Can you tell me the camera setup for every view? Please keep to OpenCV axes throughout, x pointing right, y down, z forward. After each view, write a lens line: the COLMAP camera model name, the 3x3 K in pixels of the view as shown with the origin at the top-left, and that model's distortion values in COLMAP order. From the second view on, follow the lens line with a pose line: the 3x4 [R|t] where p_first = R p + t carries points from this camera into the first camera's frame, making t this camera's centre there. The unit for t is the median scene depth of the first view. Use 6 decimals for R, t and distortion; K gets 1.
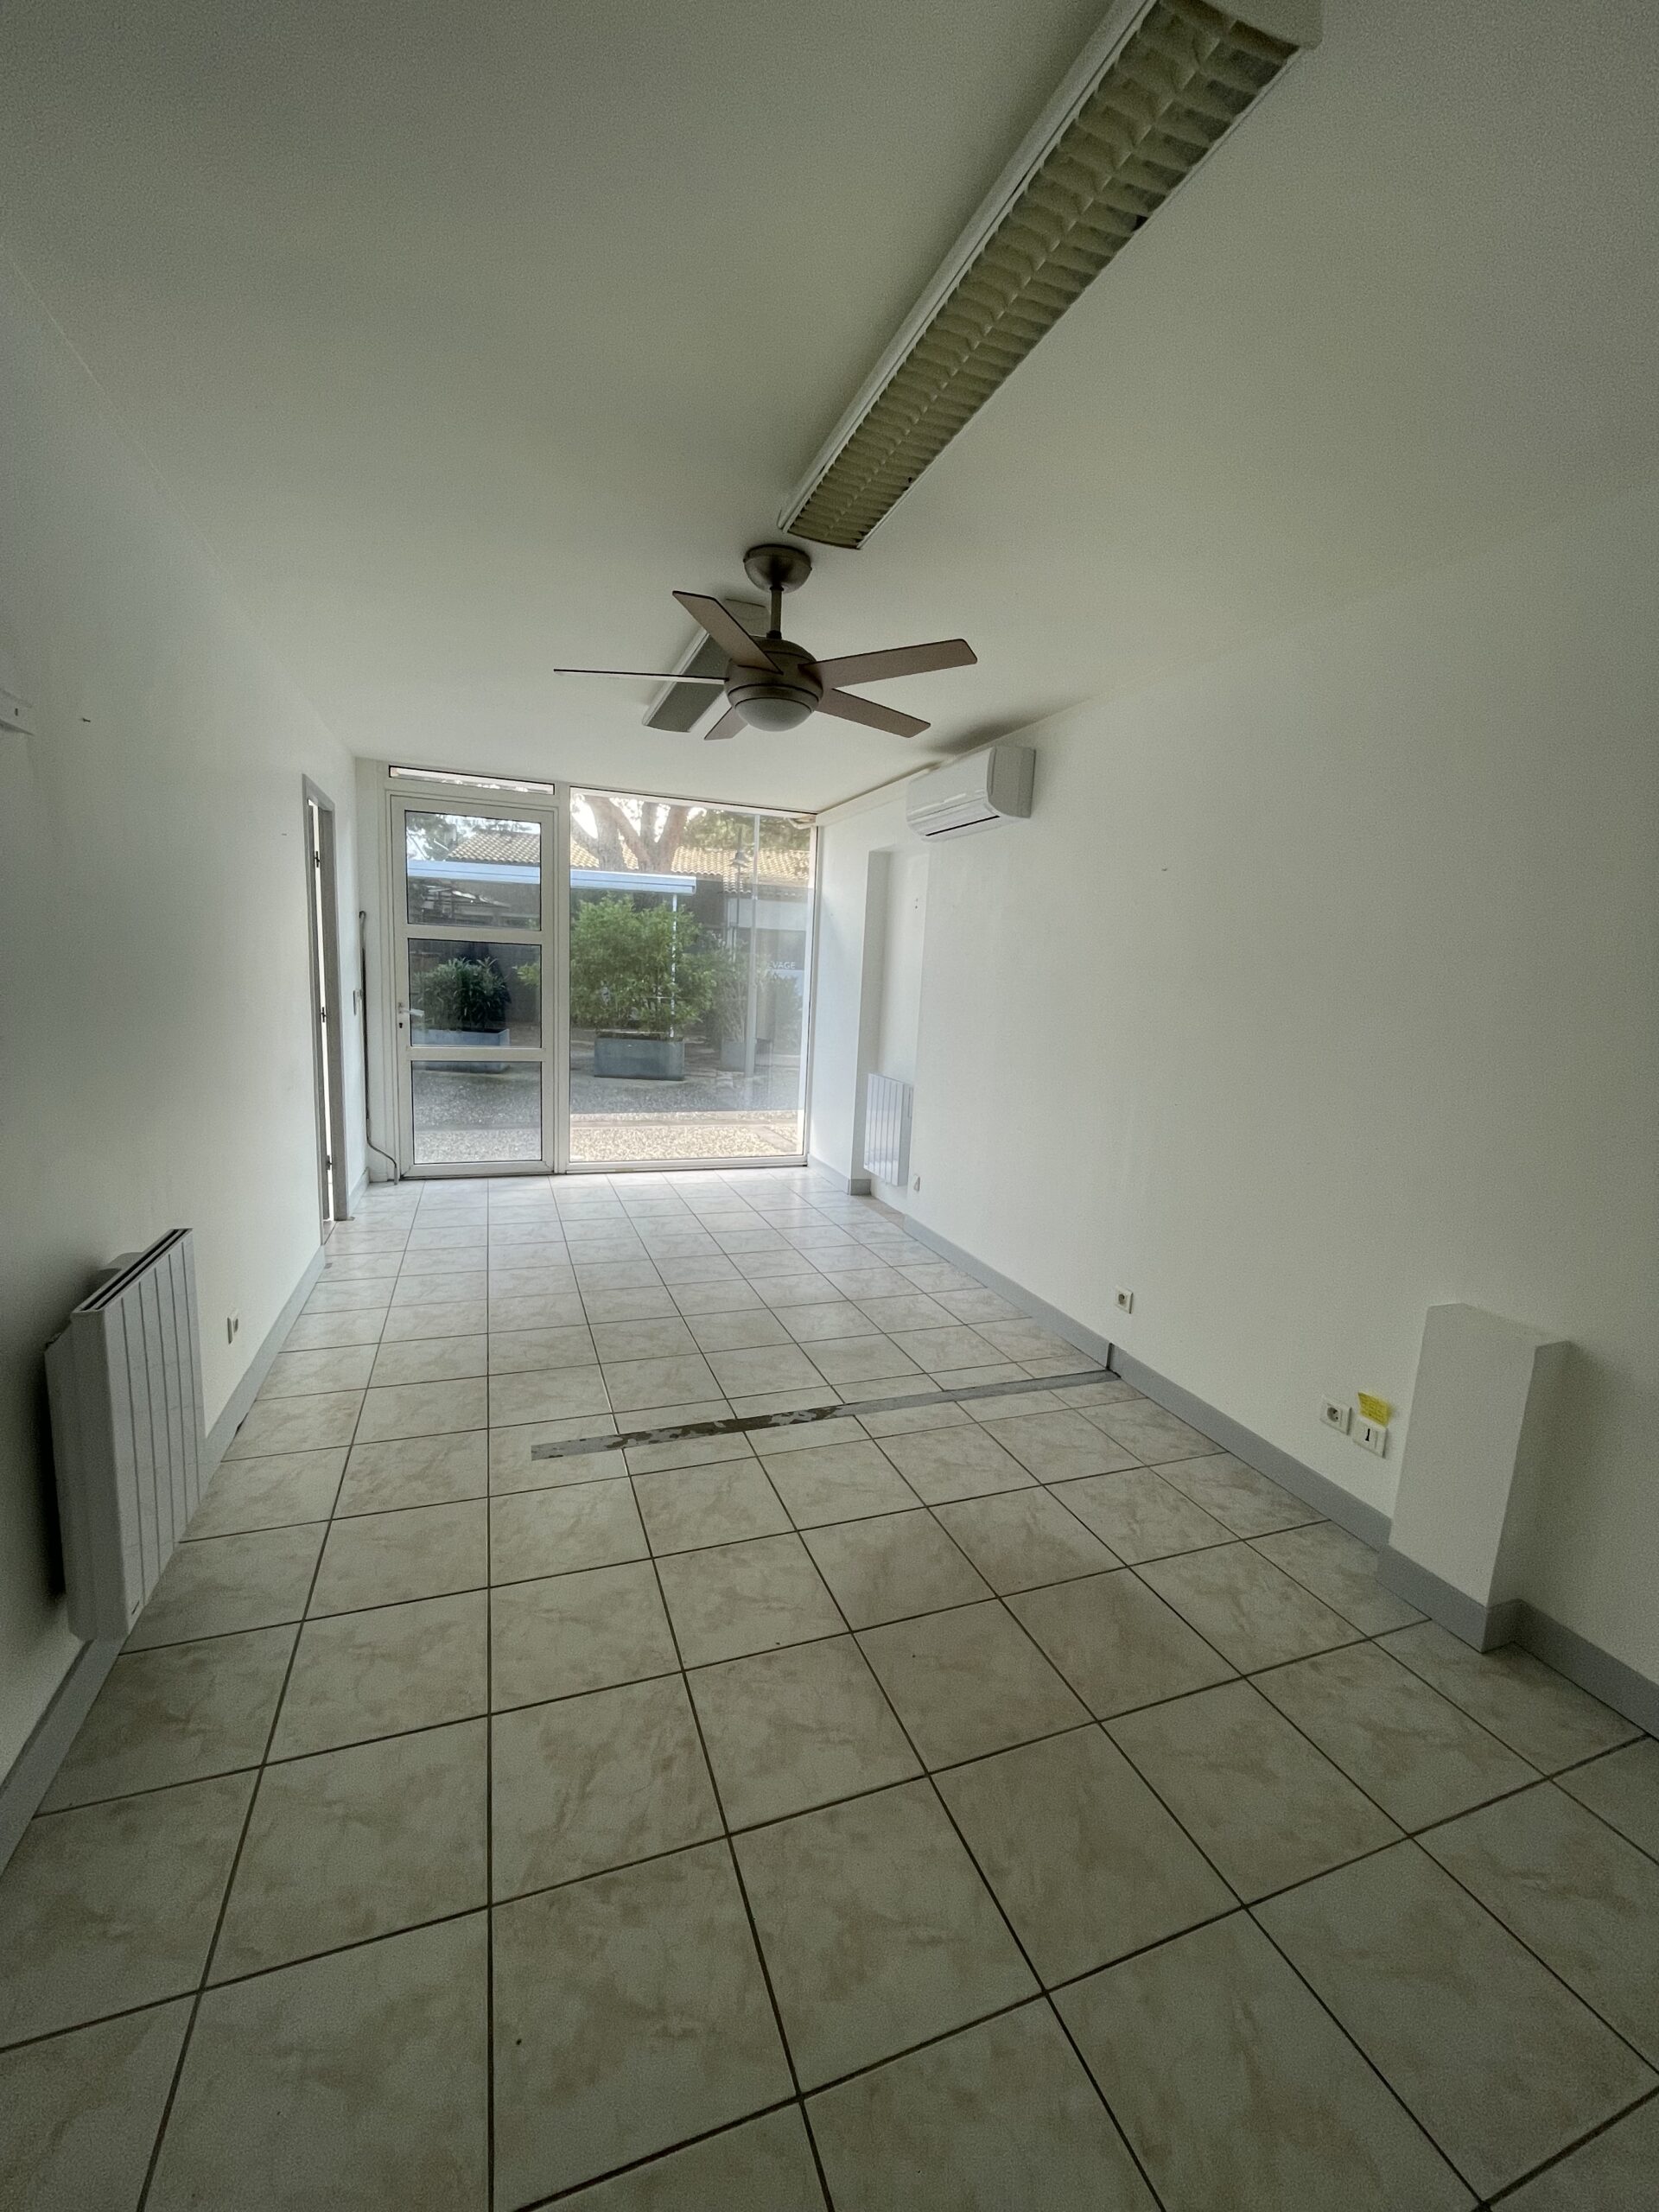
lens RADIAL K [[896.4, 0, 833.5], [0, 896.4, 1111.7], [0, 0, 1]] dist [-0.004180, 0.000302]
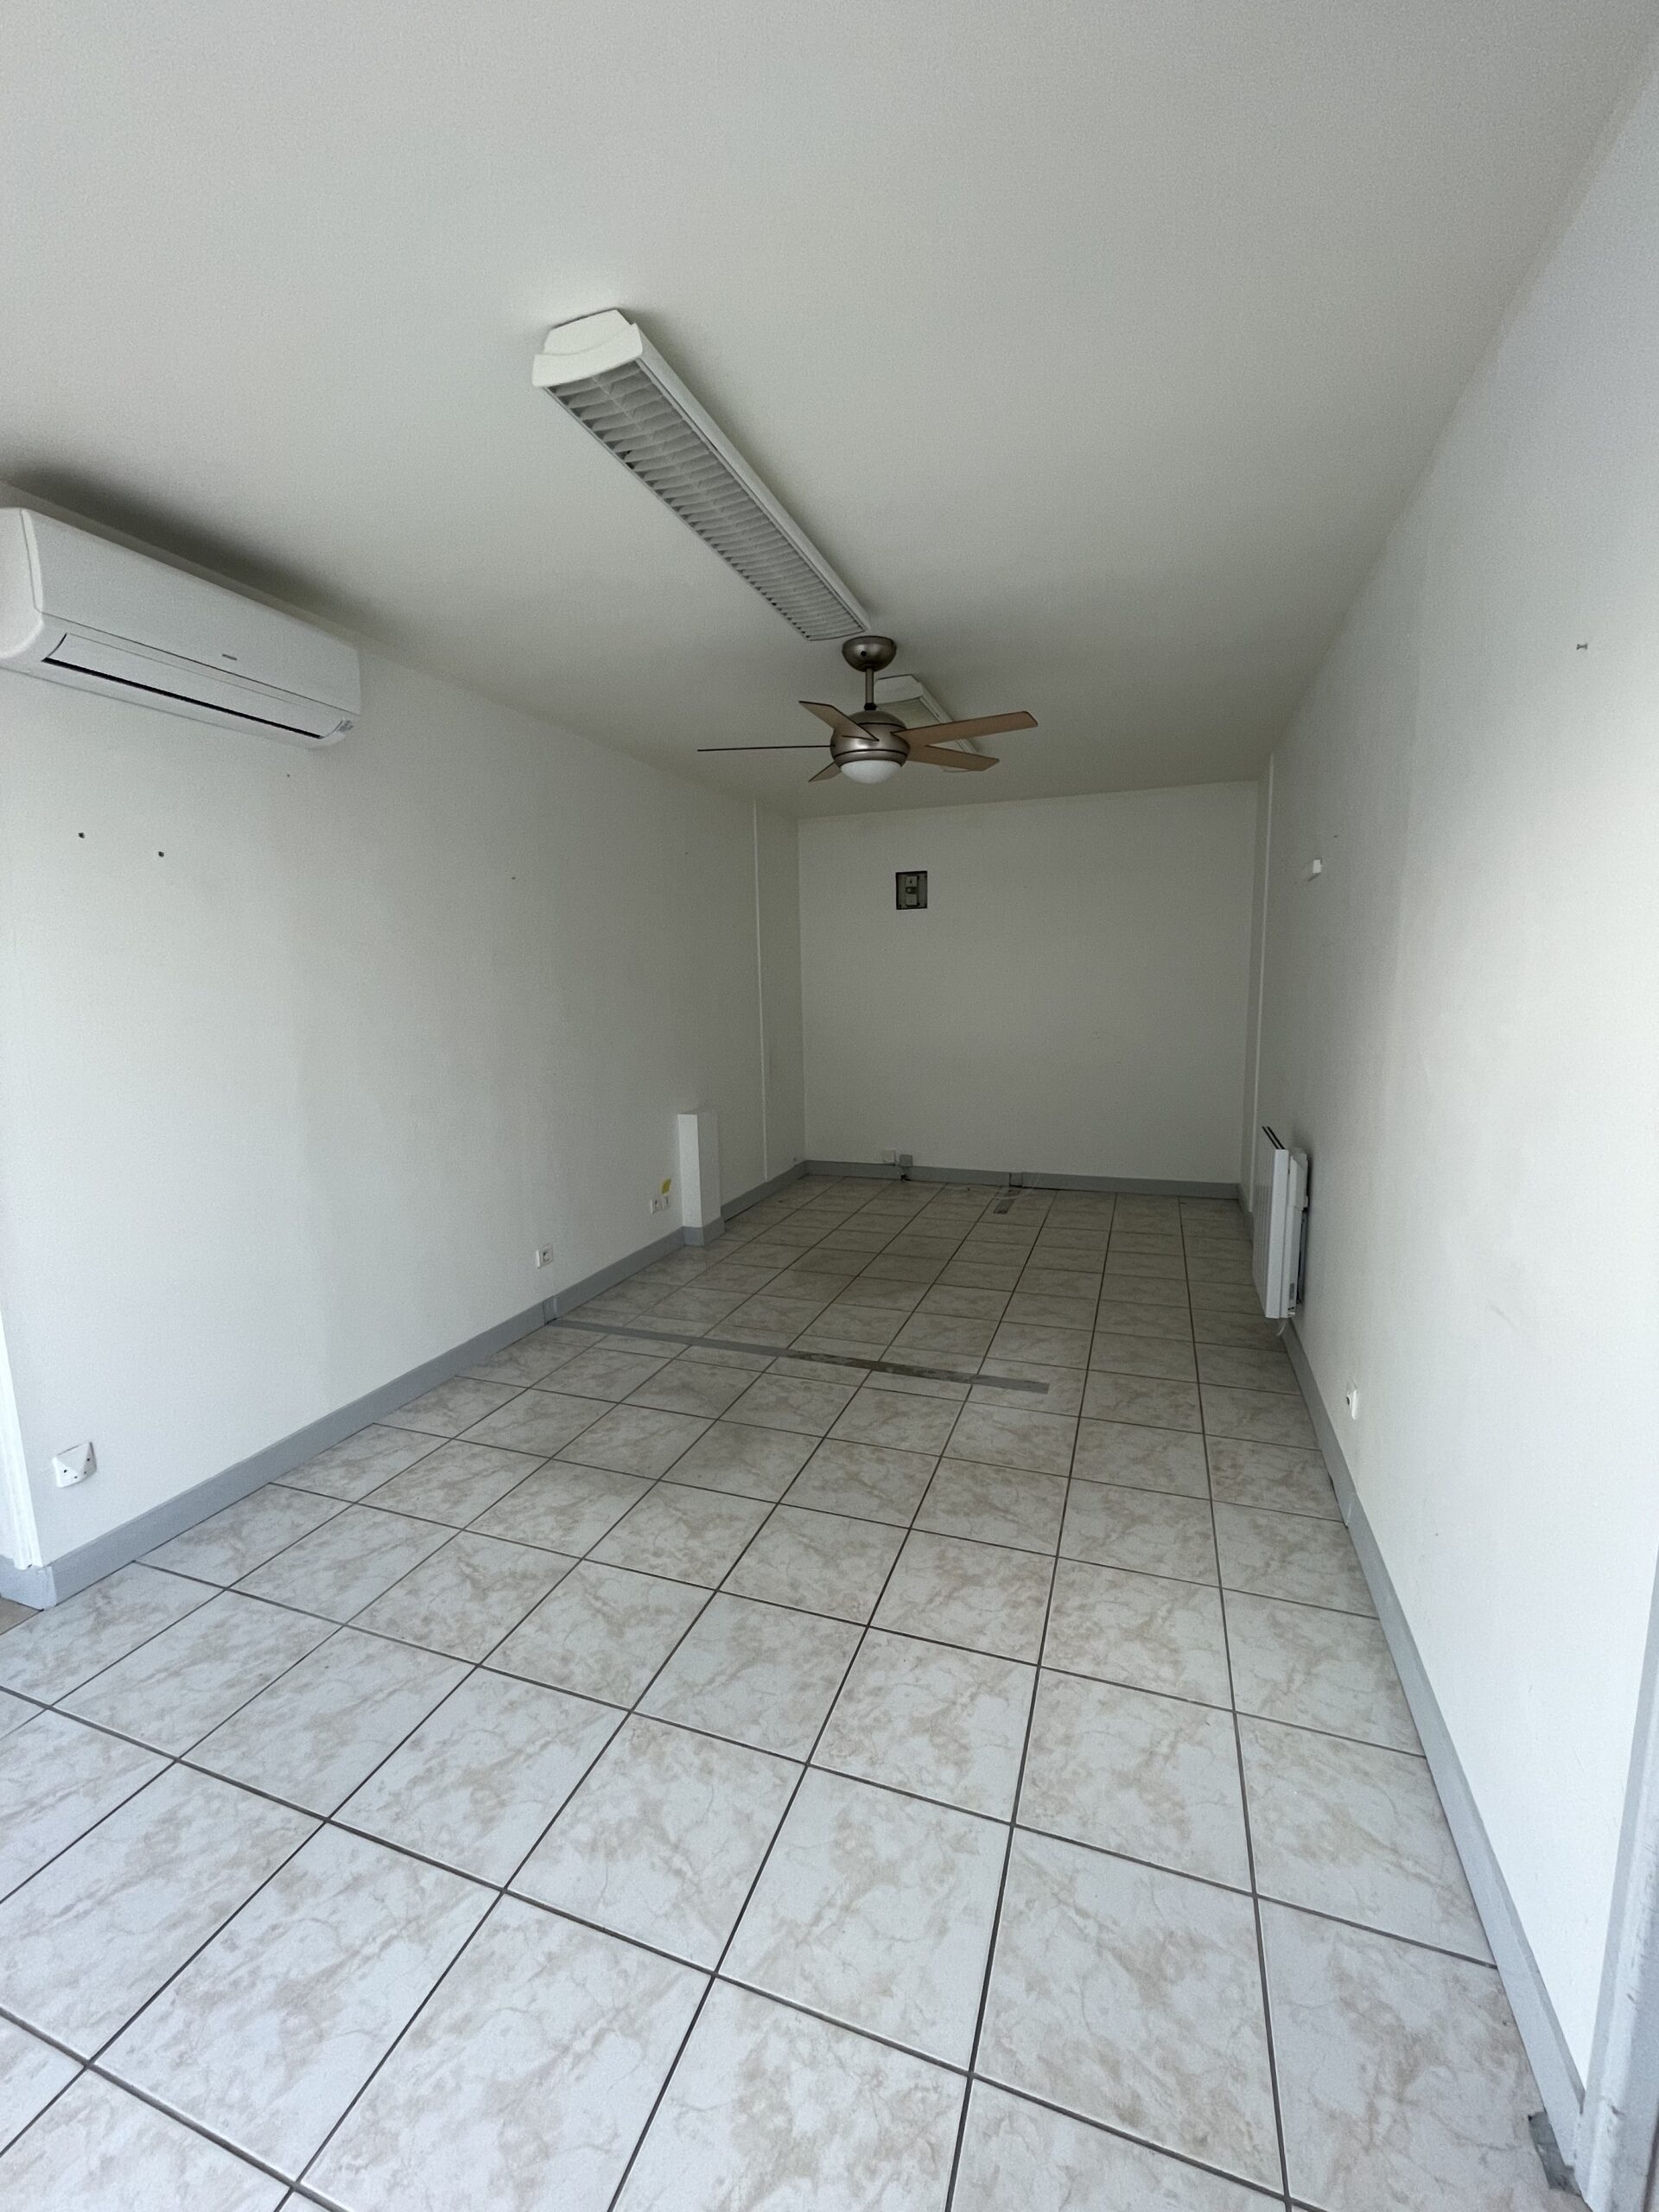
lens RADIAL K [[896.4, 0, 833.5], [0, 896.4, 1111.7], [0, 0, 1]] dist [-0.004180, 0.000302]
pose [[-0.763662, -0.129302, 0.632536, -0.729087], [0.081083, 0.952774, 0.292656, -0.299244], [-0.640504, 0.274778, -0.717113, 1.711549]]
